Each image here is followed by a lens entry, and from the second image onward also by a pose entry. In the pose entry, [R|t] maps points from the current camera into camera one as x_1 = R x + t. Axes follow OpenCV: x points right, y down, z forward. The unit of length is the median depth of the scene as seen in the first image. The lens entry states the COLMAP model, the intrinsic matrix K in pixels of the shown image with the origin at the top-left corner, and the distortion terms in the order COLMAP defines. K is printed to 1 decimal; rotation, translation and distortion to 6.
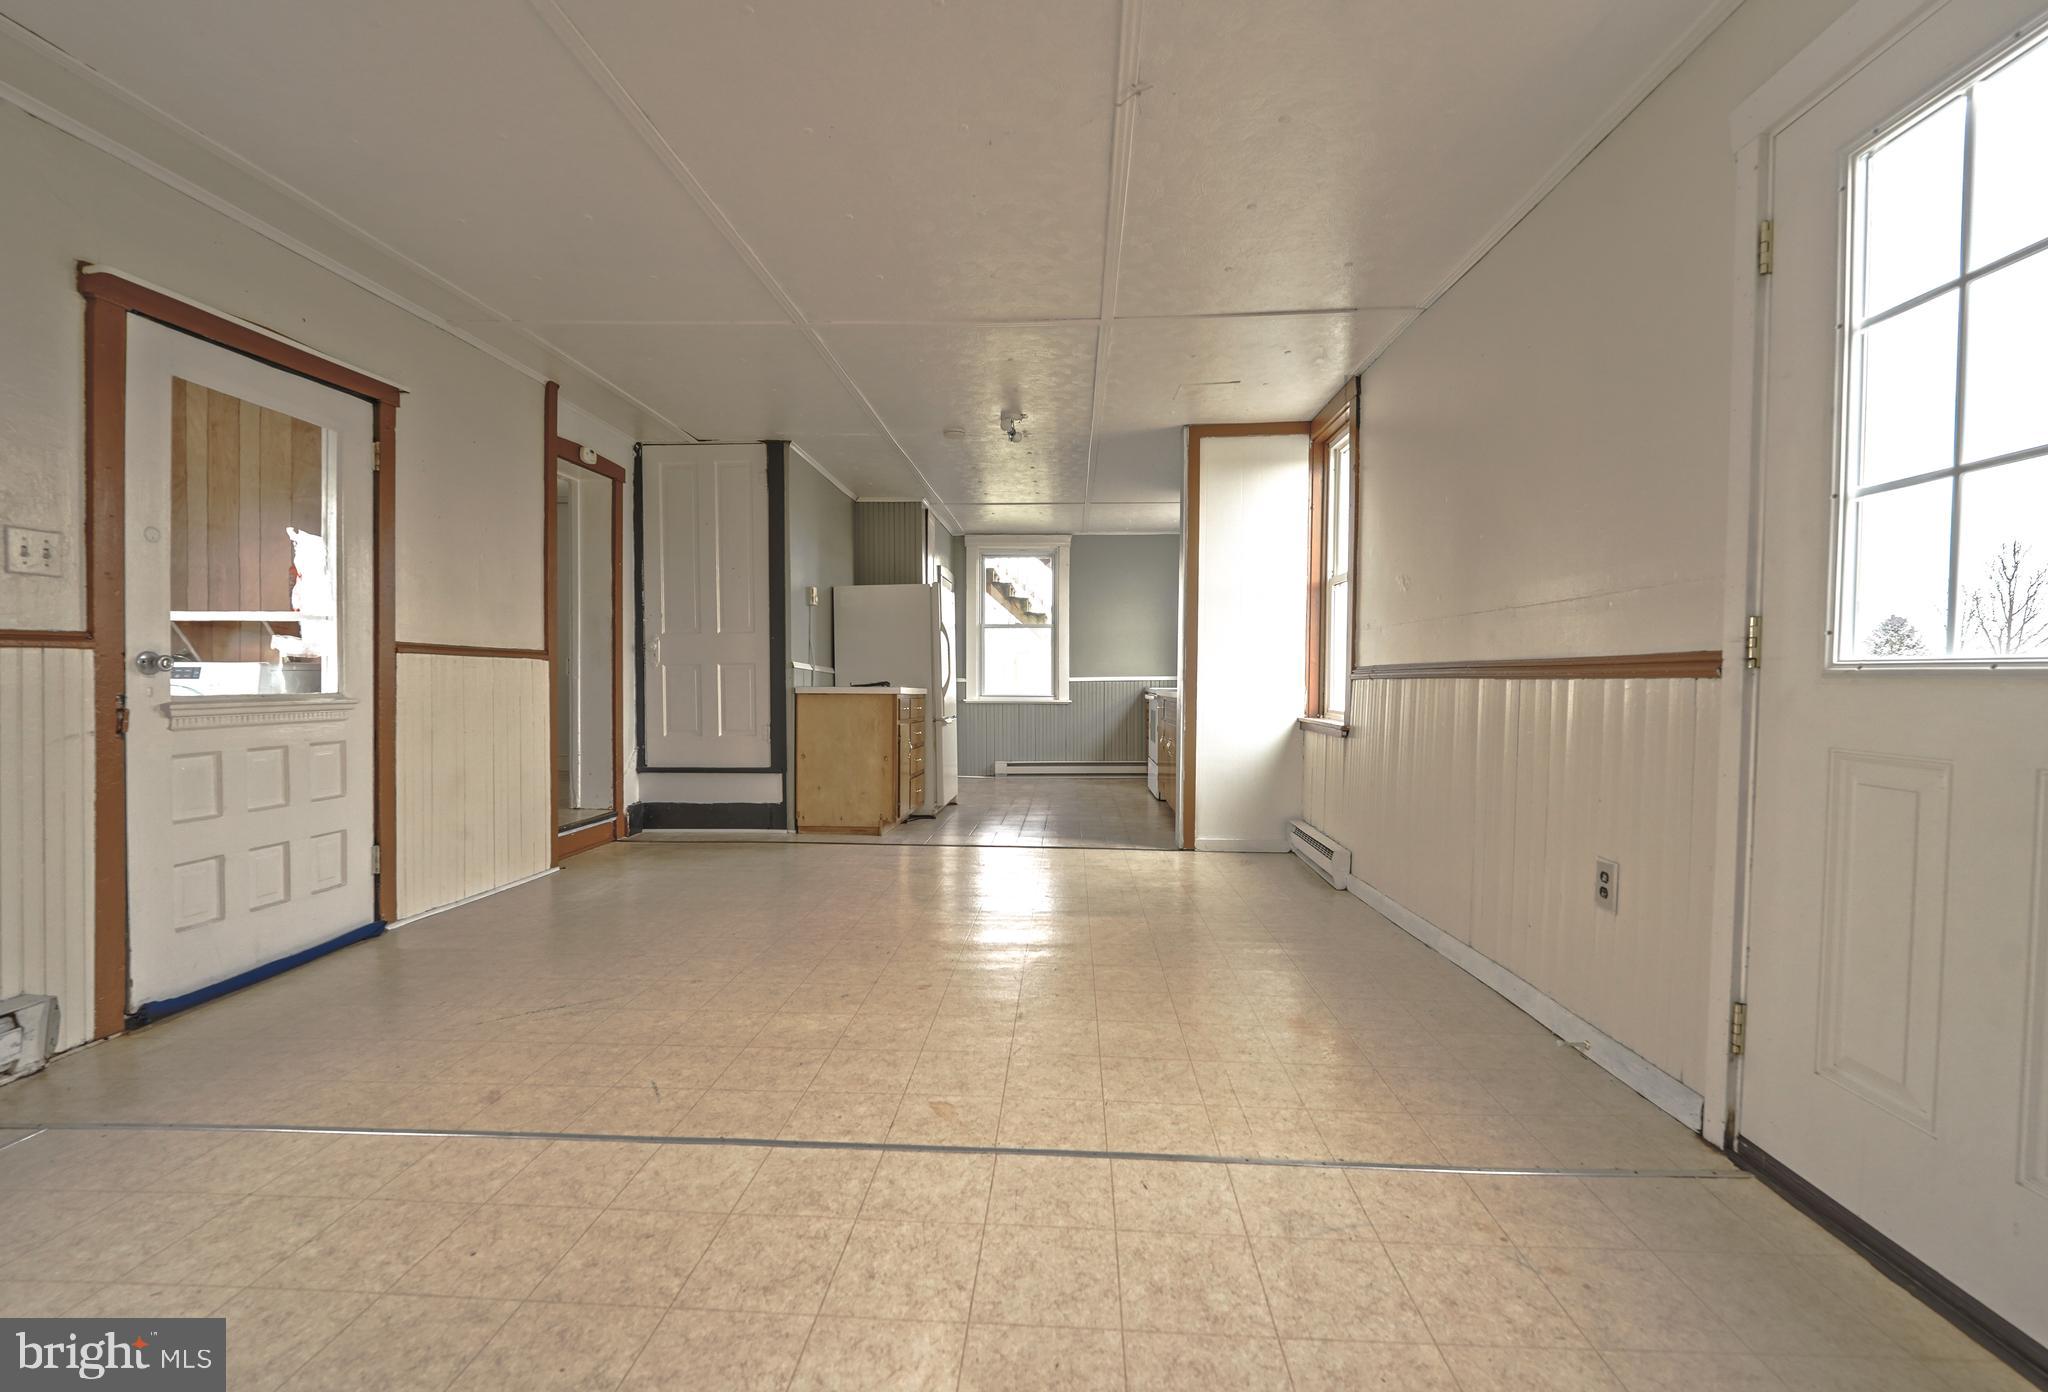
lens RADIAL K [[844.1, 0, 1028.9], [0, 844.1, 696.5], [0, 0, 1]] dist [-0.002840, -0.000238]
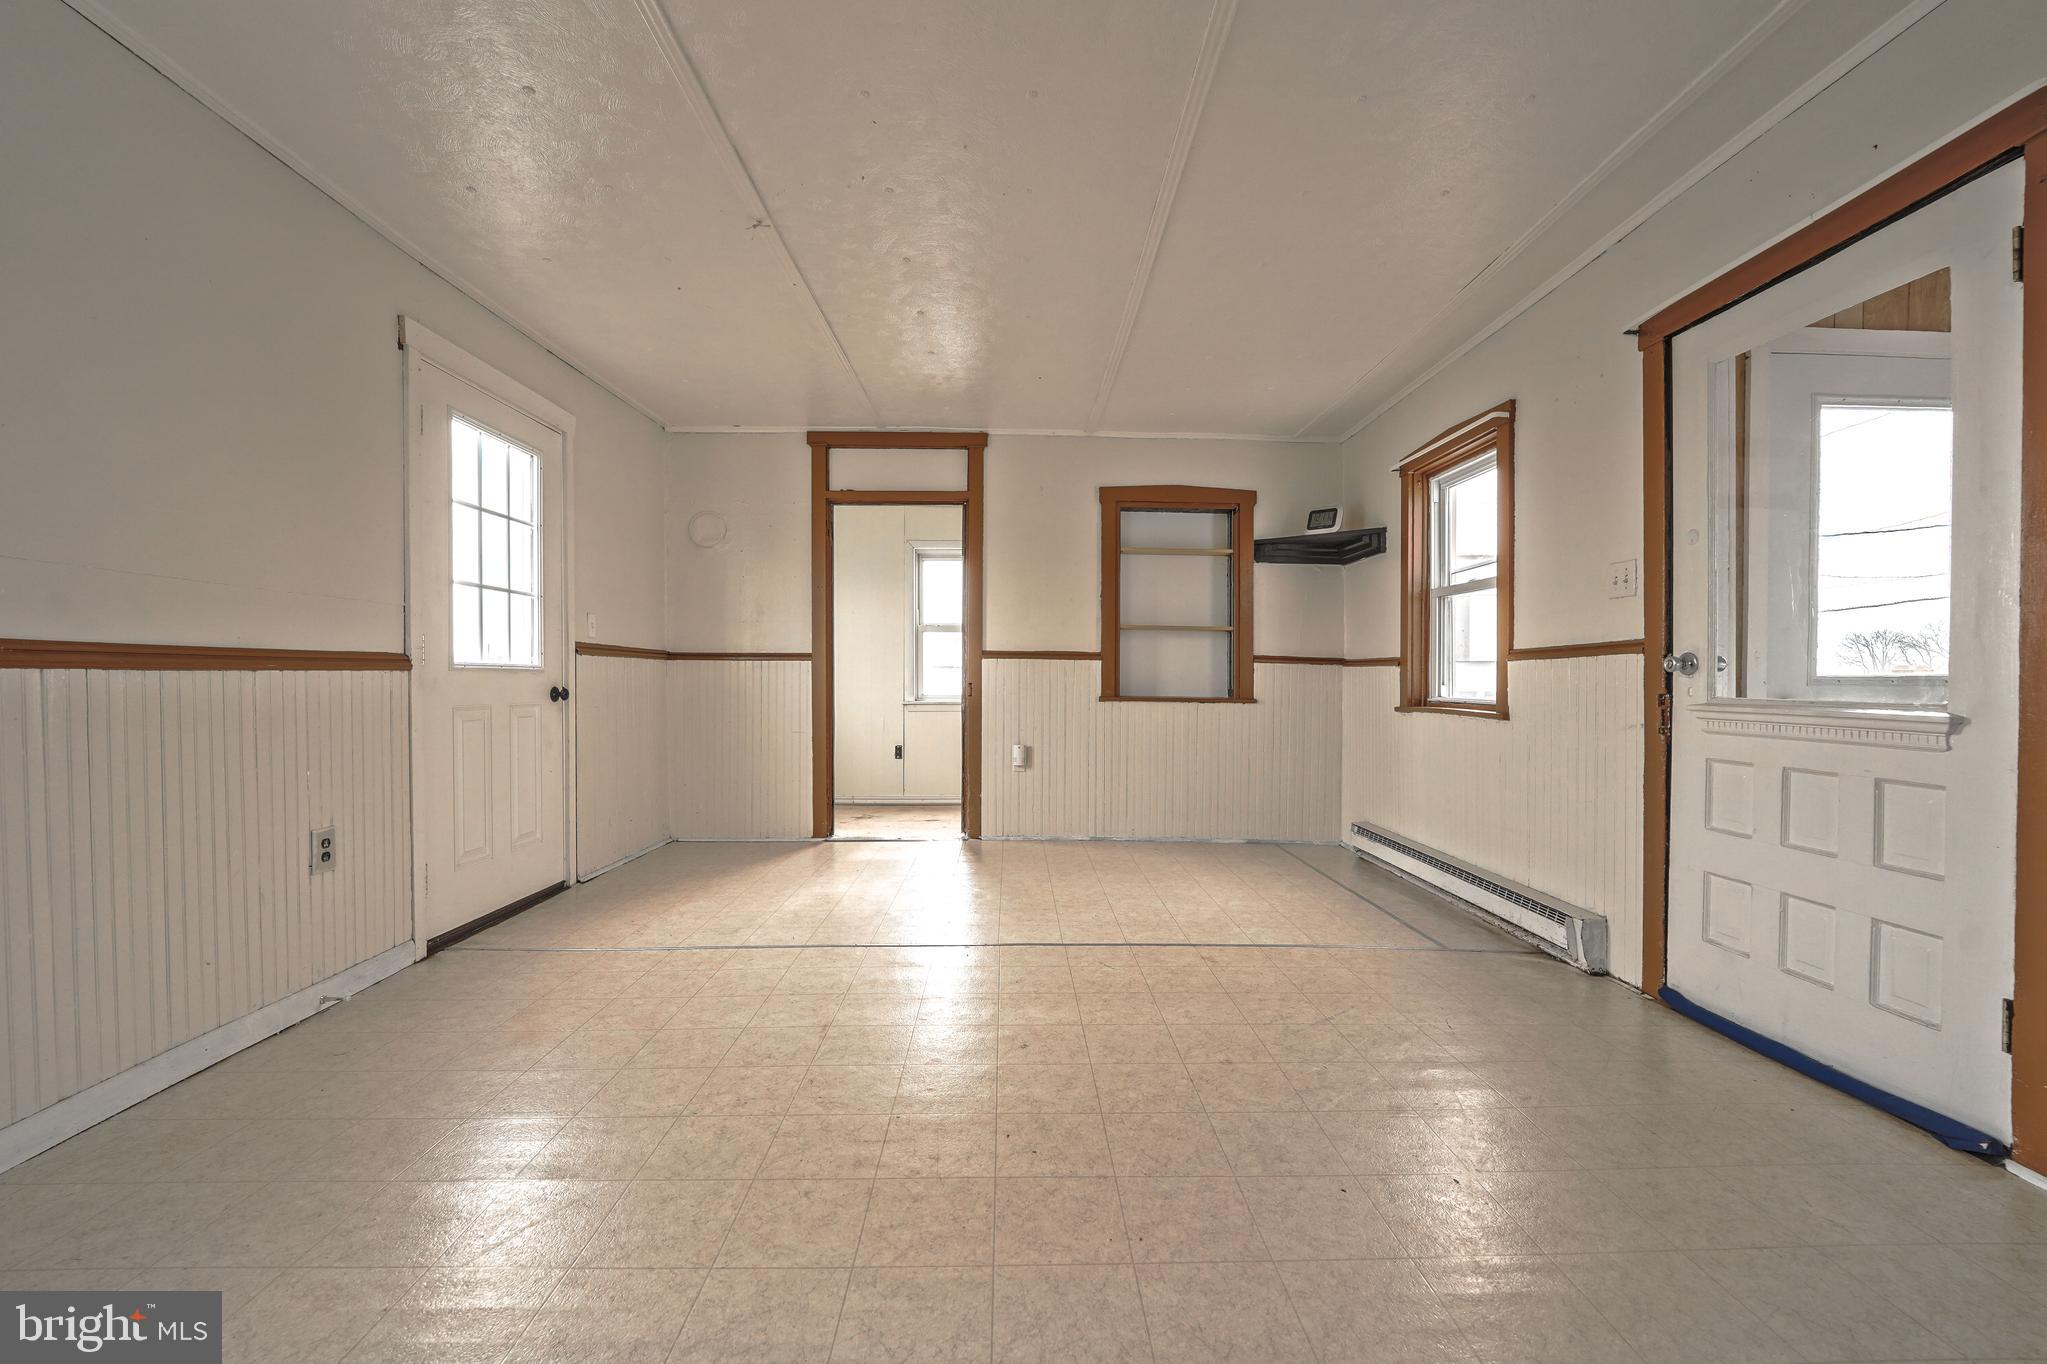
lens RADIAL K [[849.5, 0, 1020.5], [0, 849.5, 677.4], [0, 0, 1]] dist [-0.018231, -0.000392]
pose [[-0.997904, -0.005773, -0.064461, -0.069128], [-0.007398, 0.999660, 0.024996, -0.017566], [0.064295, 0.025420, -0.997607, 0.811003]]
